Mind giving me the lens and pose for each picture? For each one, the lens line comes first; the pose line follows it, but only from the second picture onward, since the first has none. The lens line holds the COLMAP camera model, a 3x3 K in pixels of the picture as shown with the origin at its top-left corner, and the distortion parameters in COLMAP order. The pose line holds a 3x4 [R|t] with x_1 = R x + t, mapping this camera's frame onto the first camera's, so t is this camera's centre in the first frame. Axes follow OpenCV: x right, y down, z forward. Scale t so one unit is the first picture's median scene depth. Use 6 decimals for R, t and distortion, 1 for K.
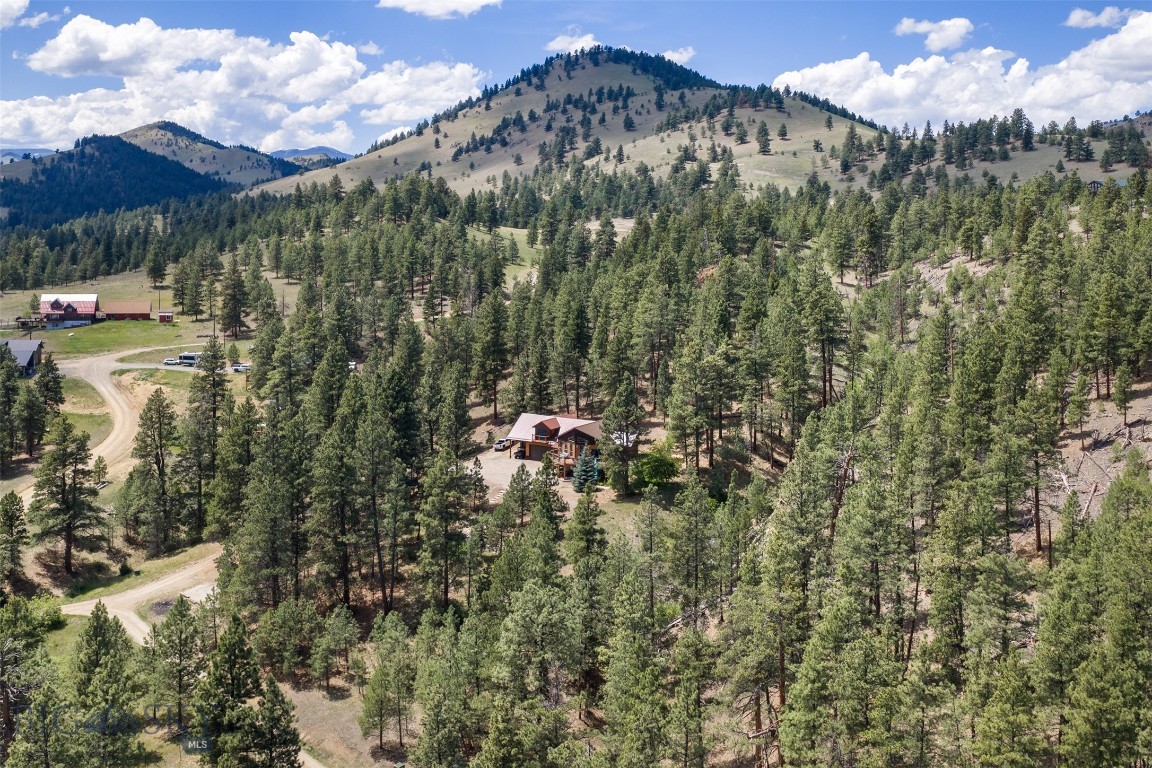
lens RADIAL K [[1044.8, 0, 595.8], [0, 1044.8, 298.2], [0, 0, 1]] dist [0.006464, -0.000166]
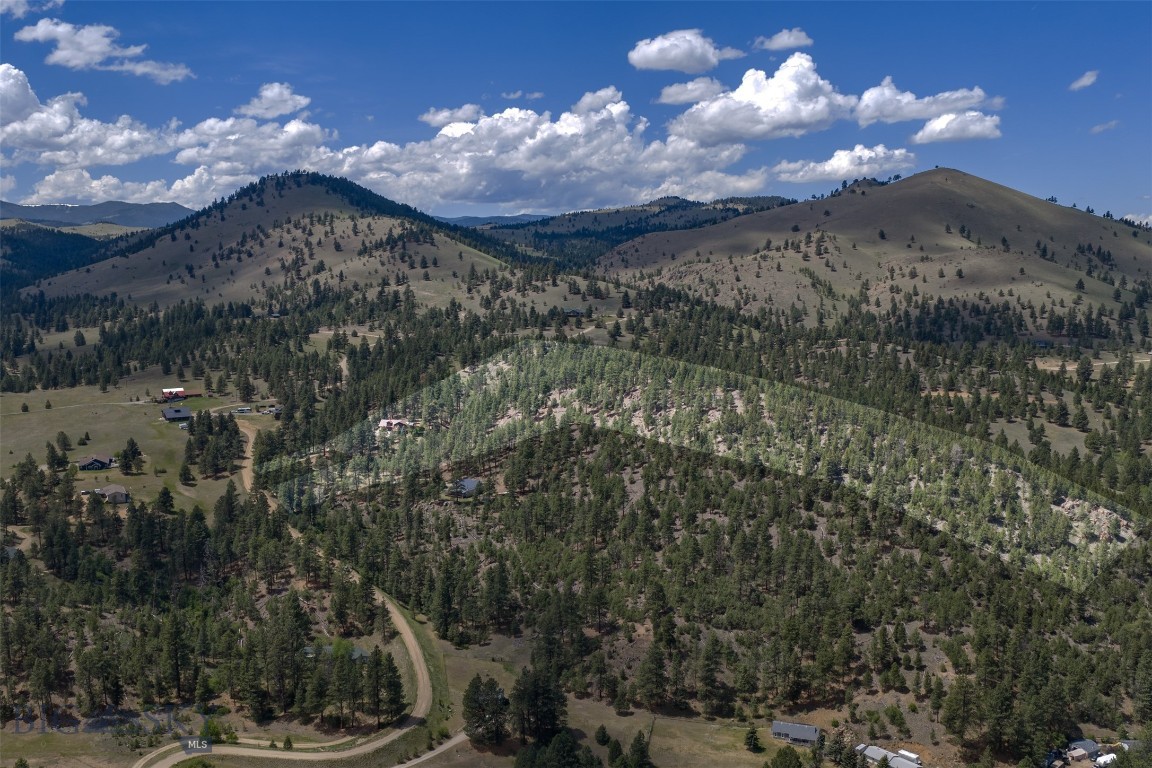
lens RADIAL K [[939.7, 0, 576.0], [0, 939.7, 384.0], [0, 0, 1]] dist [0.006771, -0.008448]
pose [[0.945532, -0.051122, 0.321489, -0.231234], [0.029979, 0.997070, 0.070381, -0.113453], [-0.324145, -0.056910, 0.944294, -1.162736]]
